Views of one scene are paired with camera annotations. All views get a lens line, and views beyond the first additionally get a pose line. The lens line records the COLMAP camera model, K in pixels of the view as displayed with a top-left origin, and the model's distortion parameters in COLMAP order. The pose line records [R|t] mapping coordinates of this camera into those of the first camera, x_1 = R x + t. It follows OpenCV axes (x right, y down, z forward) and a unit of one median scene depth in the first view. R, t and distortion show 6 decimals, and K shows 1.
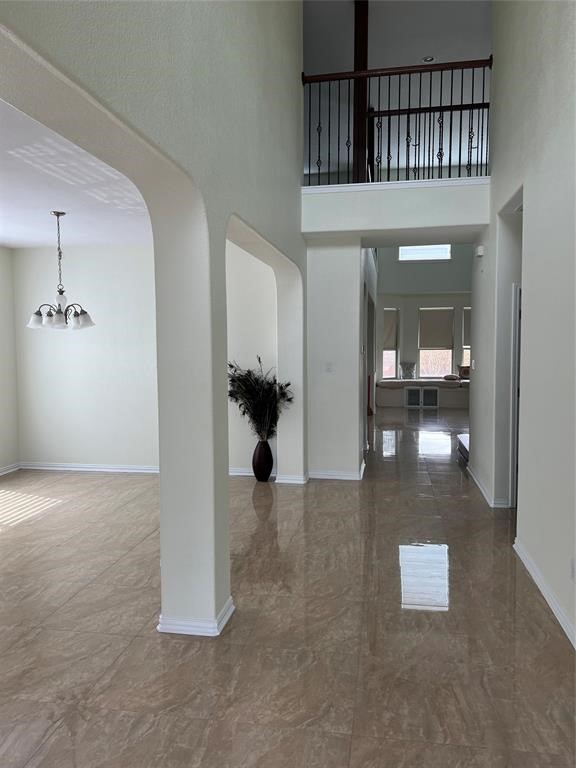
lens RADIAL K [[592.9, 0, 270.5], [0, 592.9, 382.9], [0, 0, 1]] dist [0.101110, -0.135504]
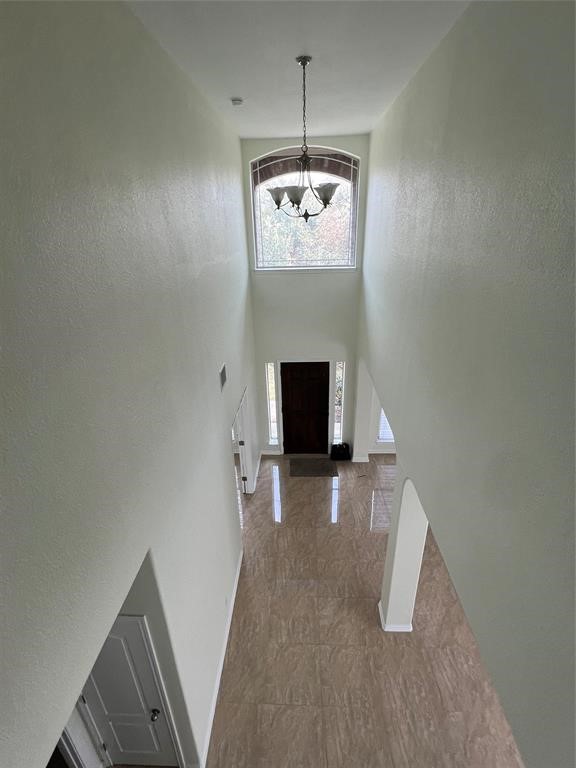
lens RADIAL K [[362.2, 0, 288.0], [0, 362.2, 384.0], [0, 0, 1]] dist [0.000207, 0.000038]
pose [[-0.987038, 0.095273, -0.129150, 0.348095], [0.024774, 0.885532, 0.463917, -0.971478], [0.158565, 0.454704, -0.876414, 1.722595]]
